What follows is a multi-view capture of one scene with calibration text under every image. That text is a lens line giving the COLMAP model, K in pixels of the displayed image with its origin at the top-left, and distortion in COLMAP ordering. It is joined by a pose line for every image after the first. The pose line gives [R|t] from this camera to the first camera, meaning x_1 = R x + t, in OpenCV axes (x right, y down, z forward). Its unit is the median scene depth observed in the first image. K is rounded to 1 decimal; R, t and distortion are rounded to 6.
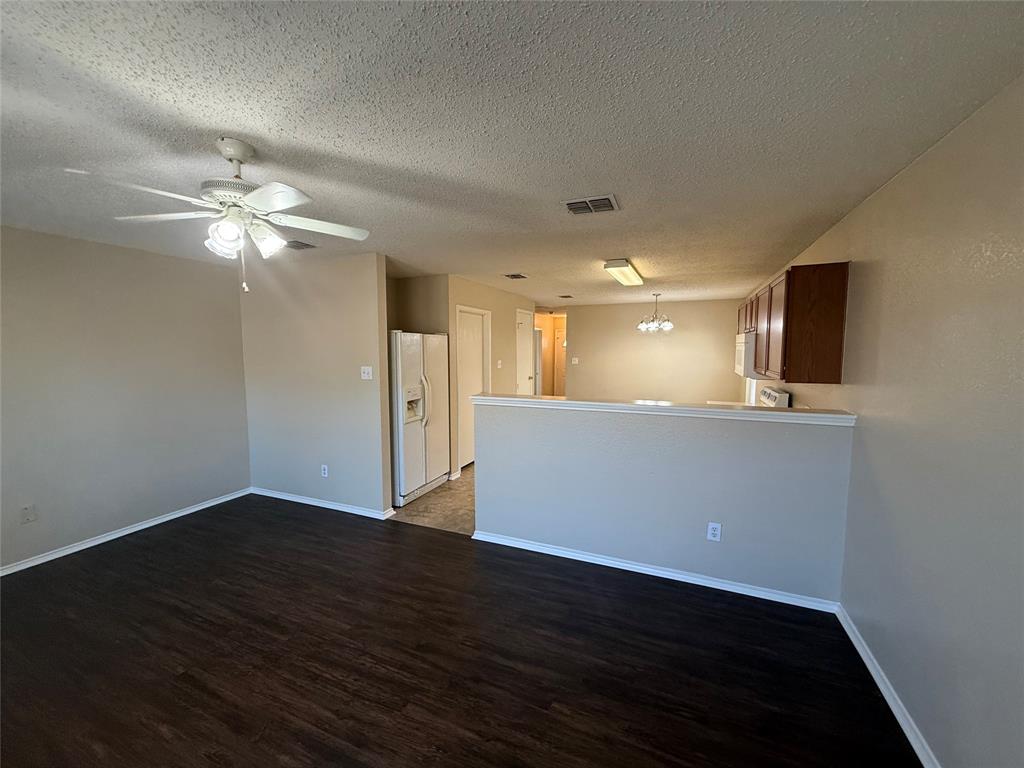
lens RADIAL K [[408.8, 0, 506.5], [0, 408.8, 385.1], [0, 0, 1]] dist [-0.002309, 0.000071]
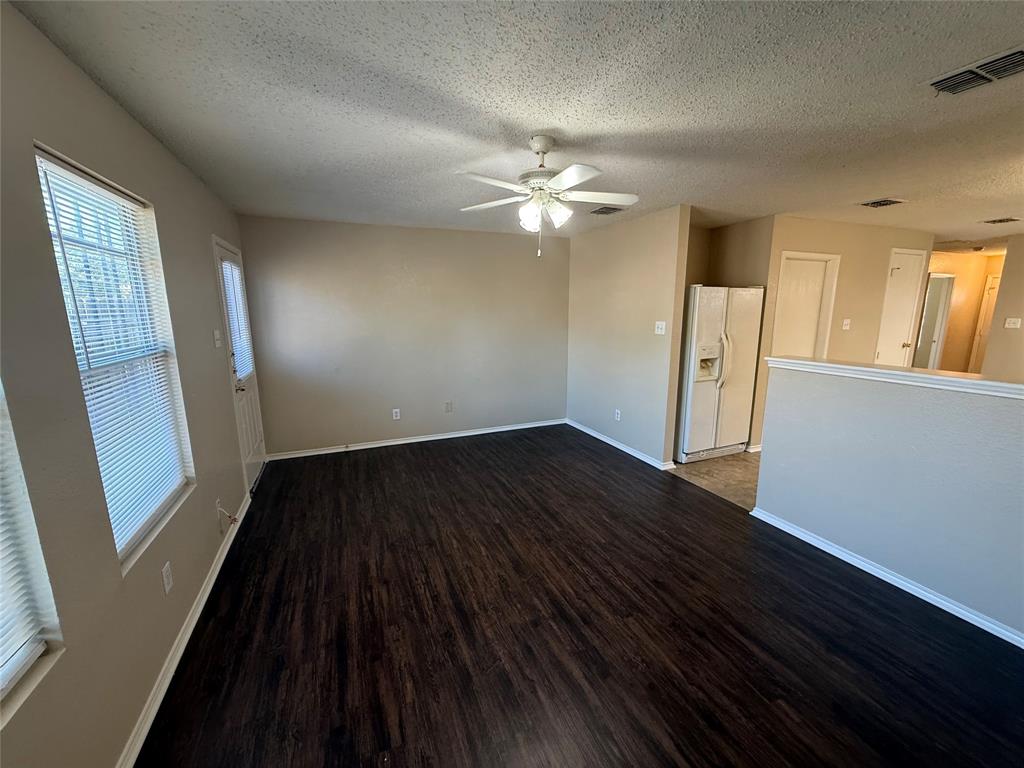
lens RADIAL K [[408.8, 0, 506.5], [0, 408.8, 385.1], [0, 0, 1]] dist [-0.002309, 0.000071]
pose [[0.709224, 0.125449, -0.693732, 0.125077], [-0.059492, 0.991180, 0.118416, 0.015655], [0.702468, -0.042712, 0.710432, -0.012606]]
